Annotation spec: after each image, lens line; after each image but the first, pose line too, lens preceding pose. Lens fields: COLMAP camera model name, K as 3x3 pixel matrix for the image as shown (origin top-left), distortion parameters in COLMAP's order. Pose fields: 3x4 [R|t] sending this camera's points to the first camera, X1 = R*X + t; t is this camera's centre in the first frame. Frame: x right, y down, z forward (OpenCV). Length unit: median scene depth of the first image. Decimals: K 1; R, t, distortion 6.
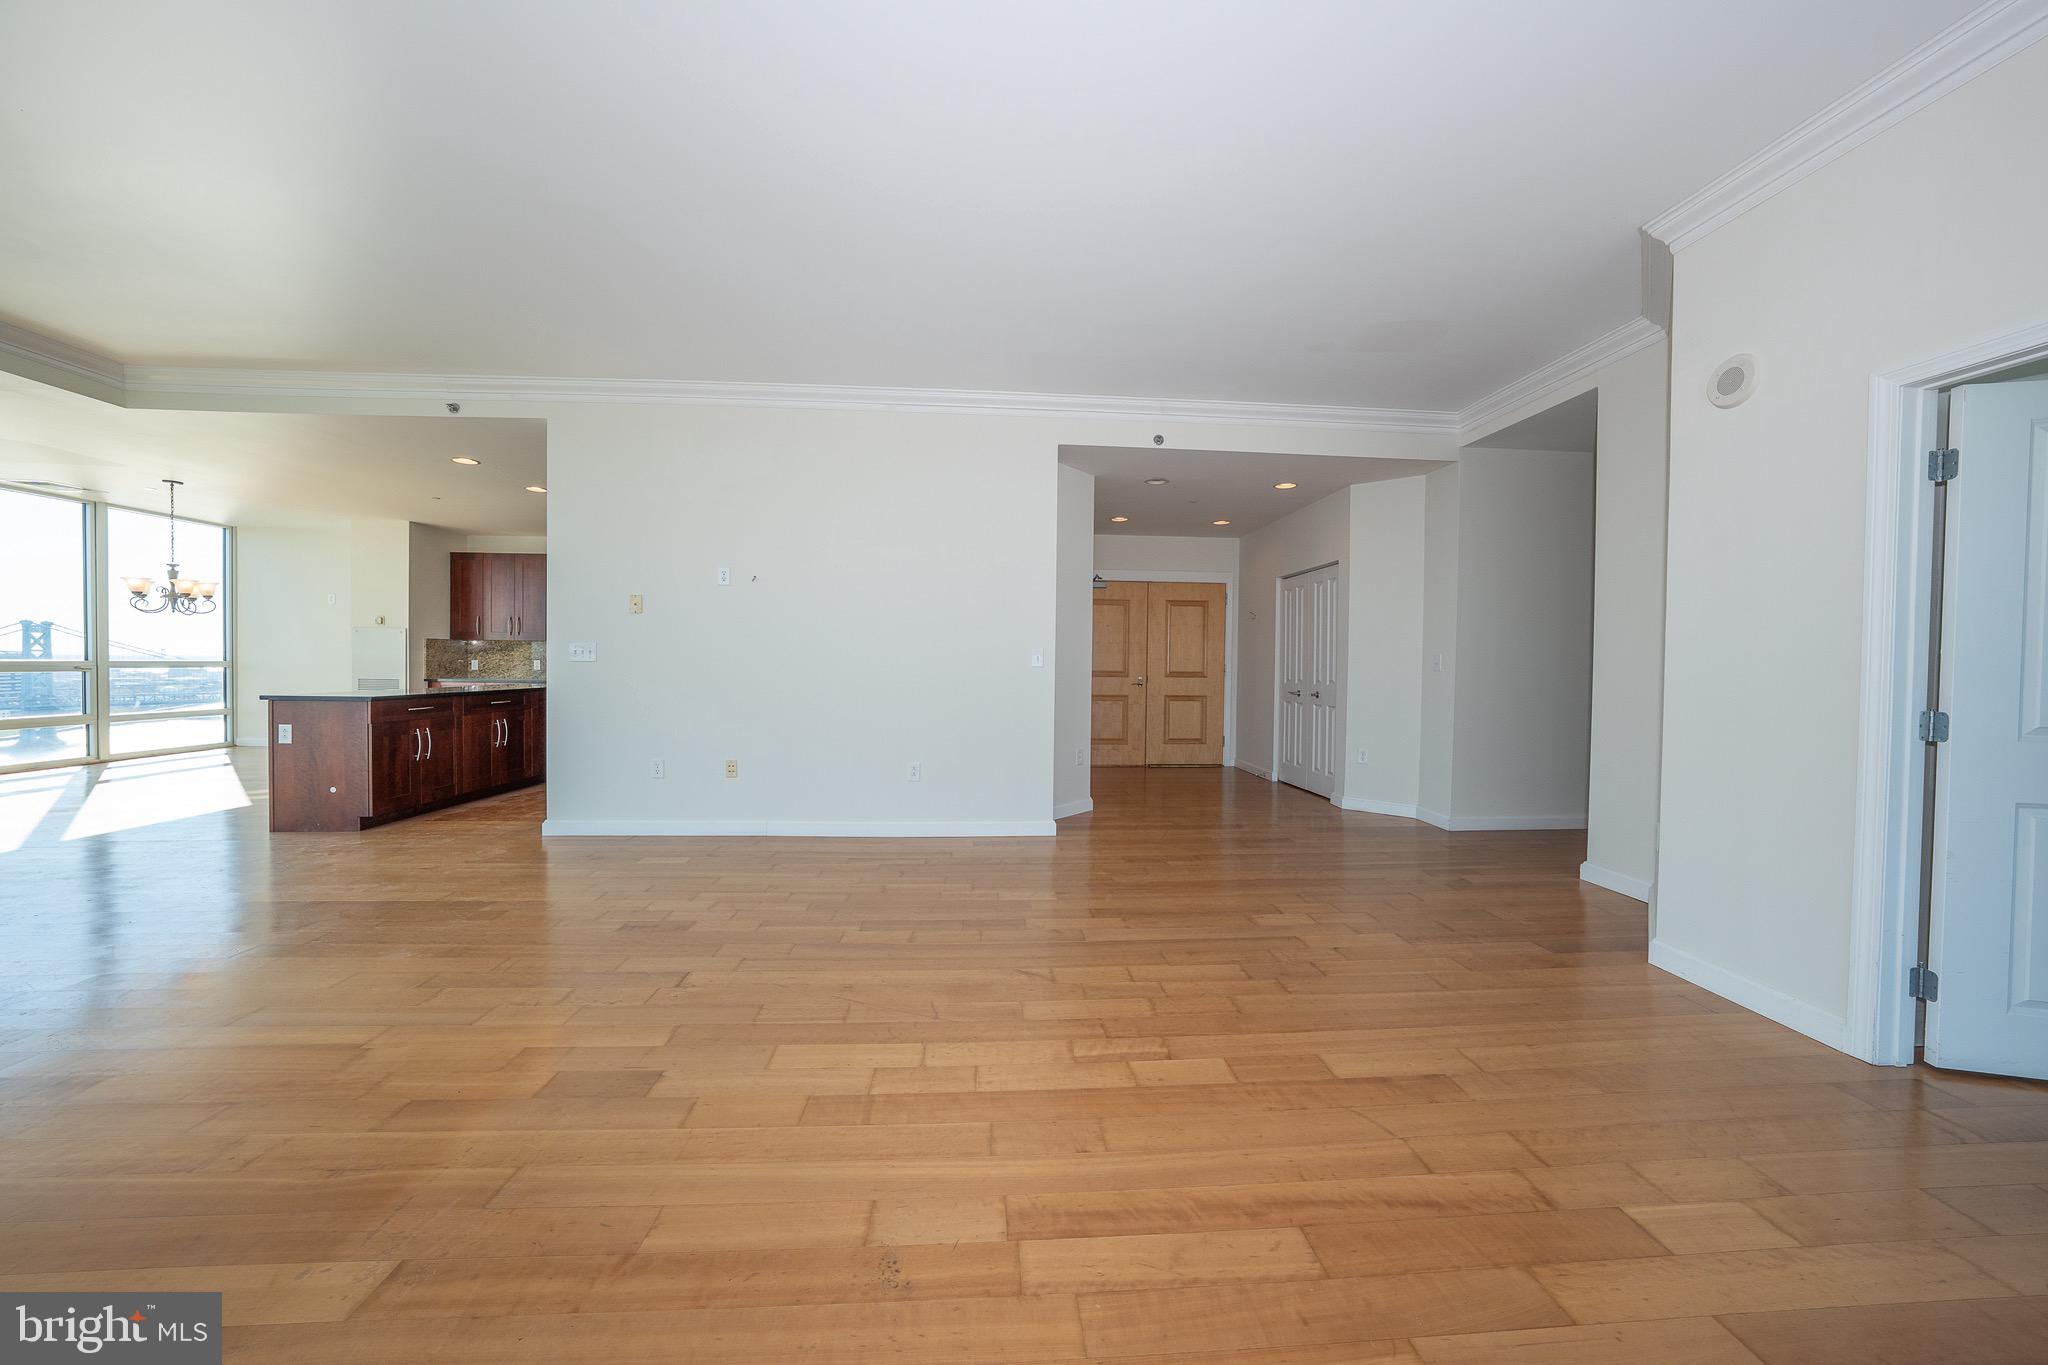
lens RADIAL K [[700.6, 0, 1026.8], [0, 700.6, 675.5], [0, 0, 1]] dist [-0.023114, 0.004816]
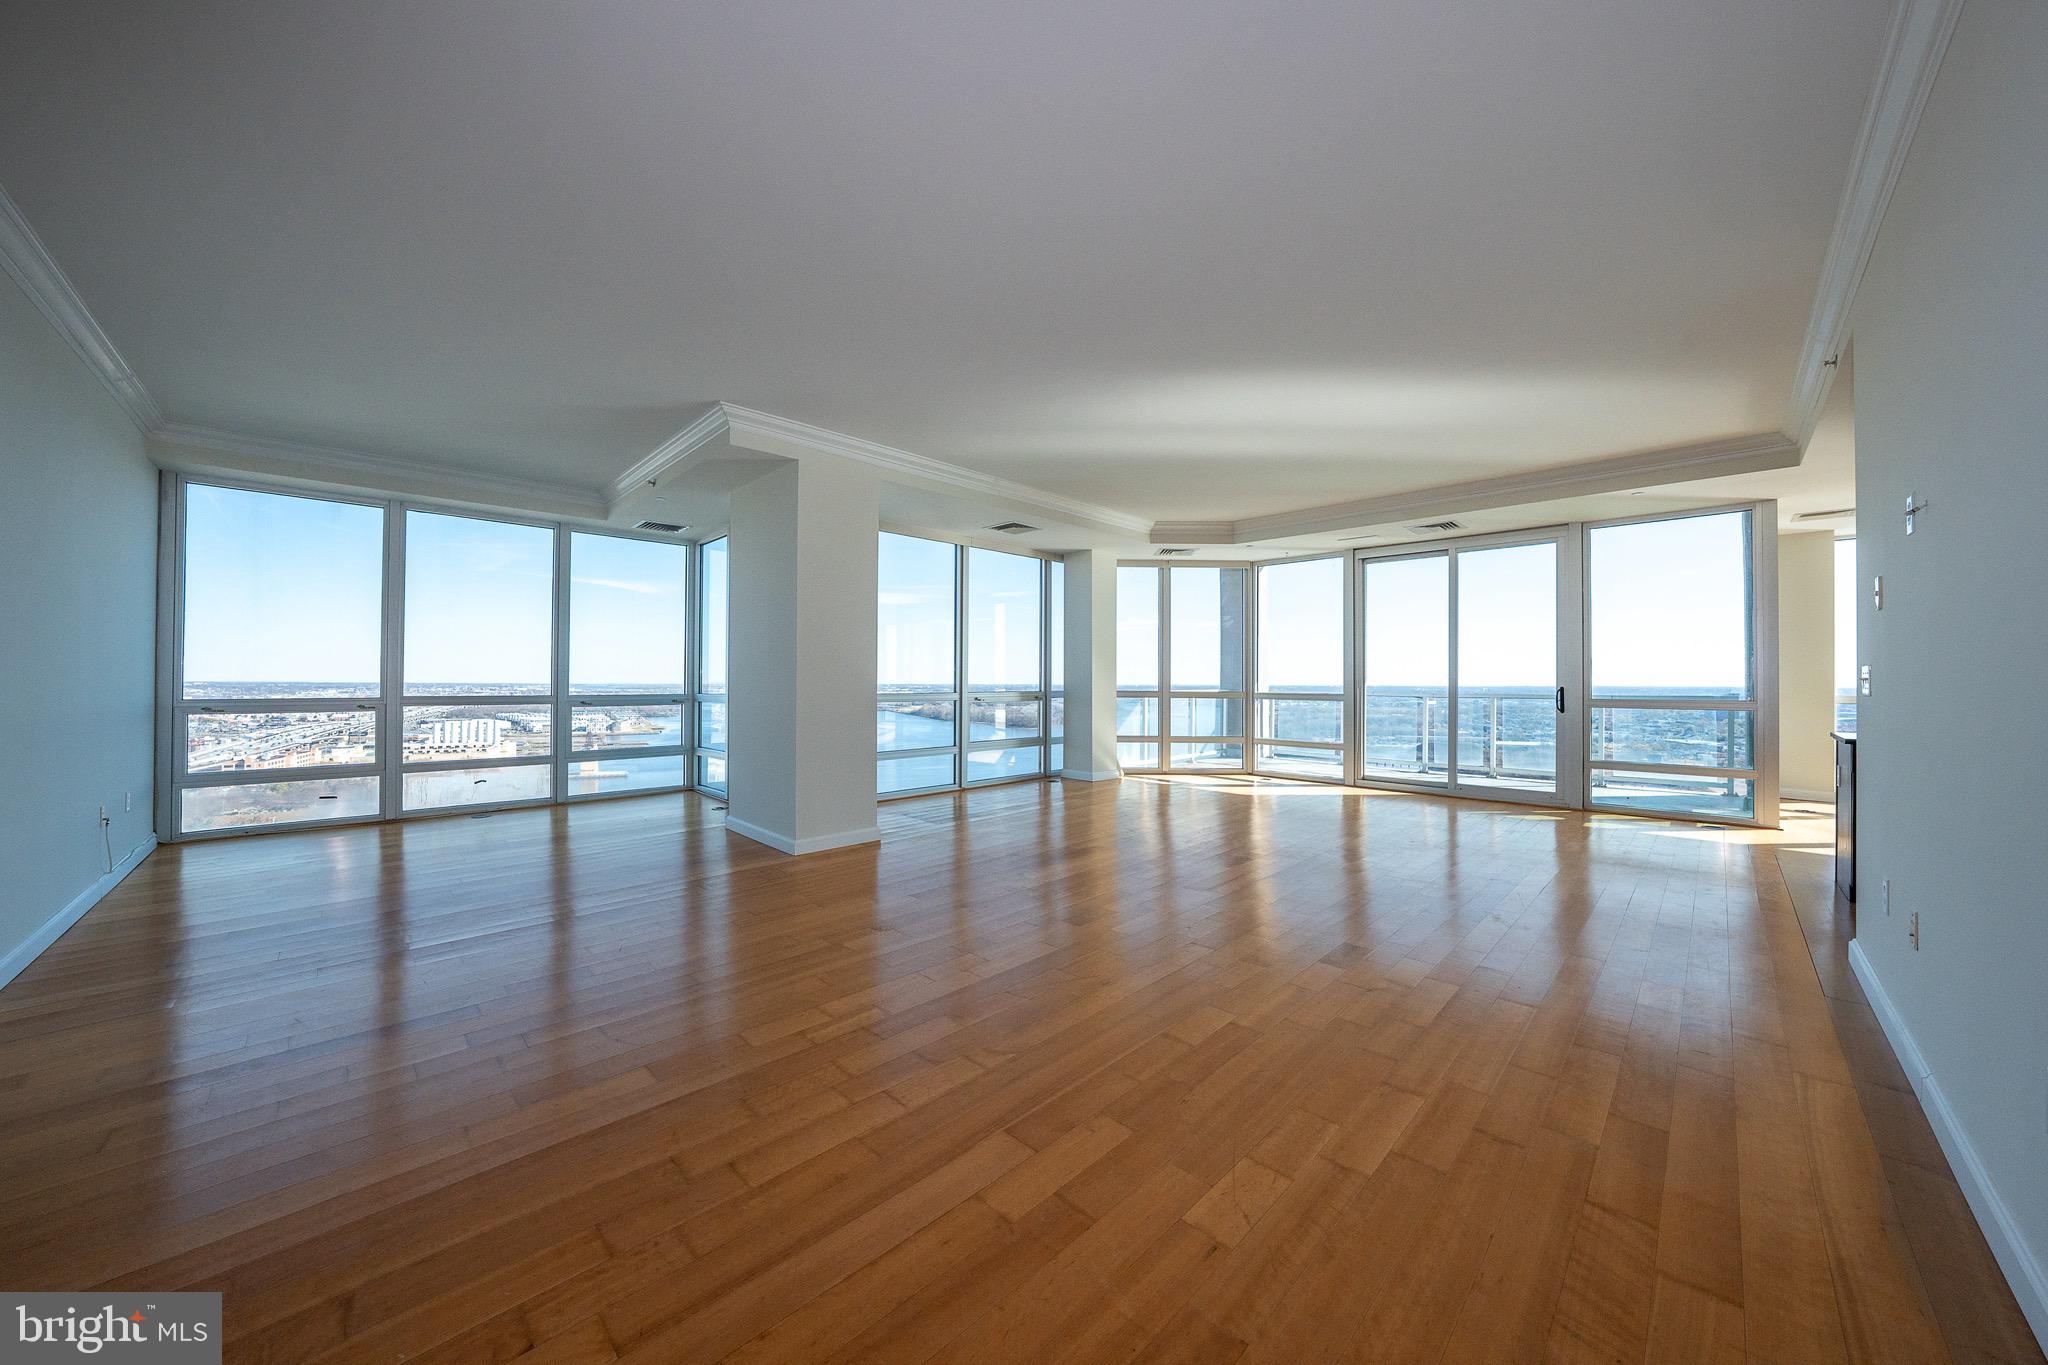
lens RADIAL K [[700.6, 0, 1026.8], [0, 700.6, 675.5], [0, 0, 1]] dist [-0.023114, 0.004816]
pose [[-0.754512, -0.020965, -0.655952, 0.232909], [-0.026376, 0.999651, -0.001610, -0.013783], [0.655756, 0.016087, -0.754801, 0.708477]]
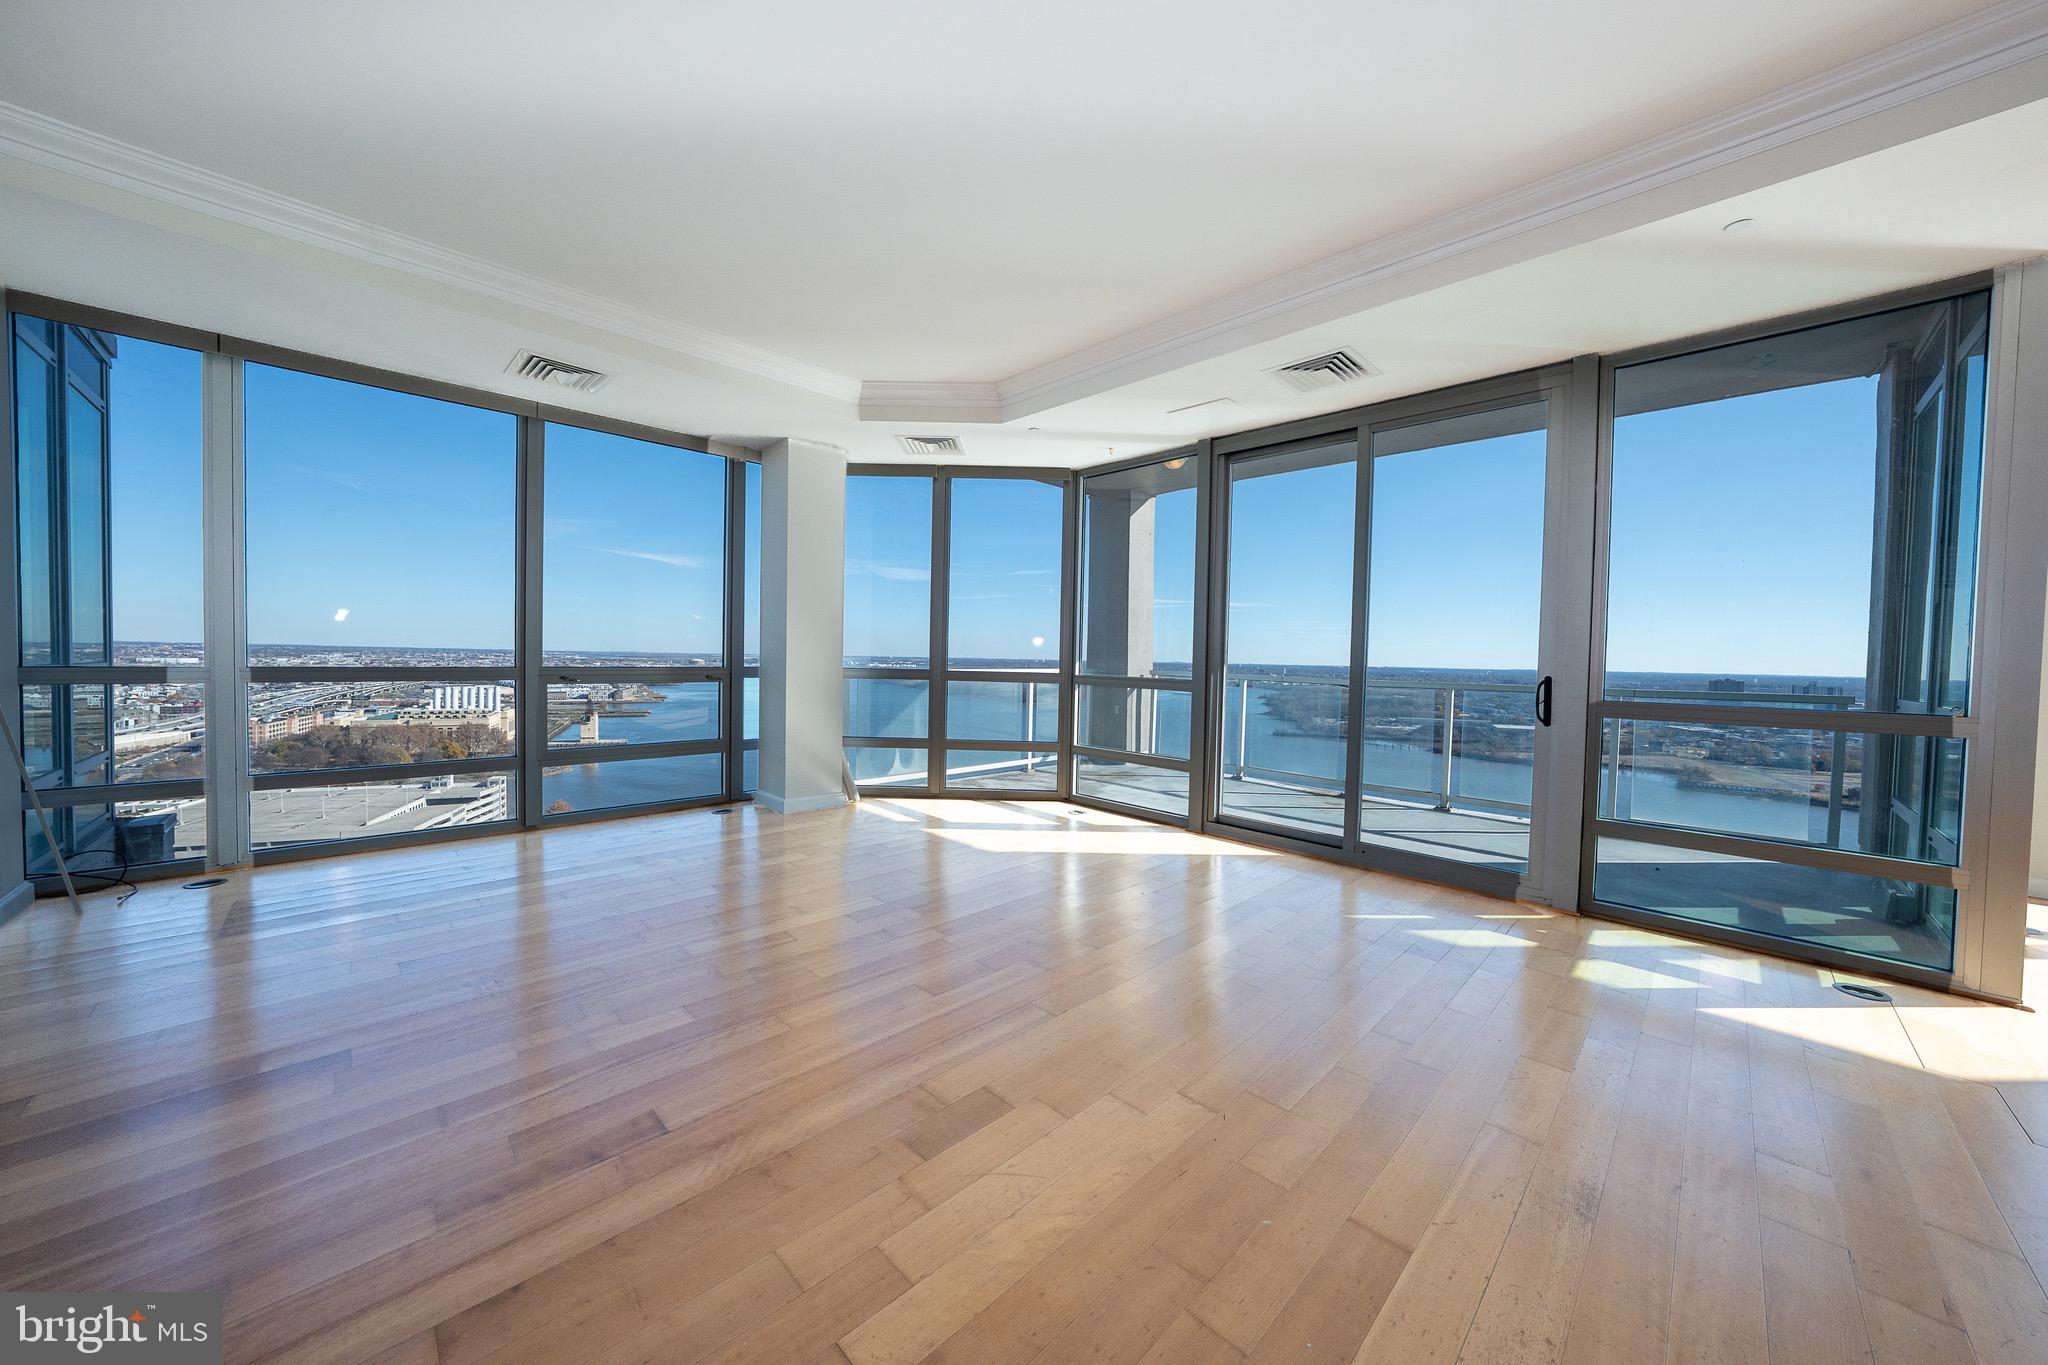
lens RADIAL K [[700.6, 0, 1026.8], [0, 700.6, 675.5], [0, 0, 1]] dist [-0.023114, 0.004816]
pose [[-0.757124, -0.010638, -0.653185, -0.406893], [-0.043351, 0.998482, 0.033987, -0.021182], [0.651832, 0.054049, -0.756435, 0.593009]]
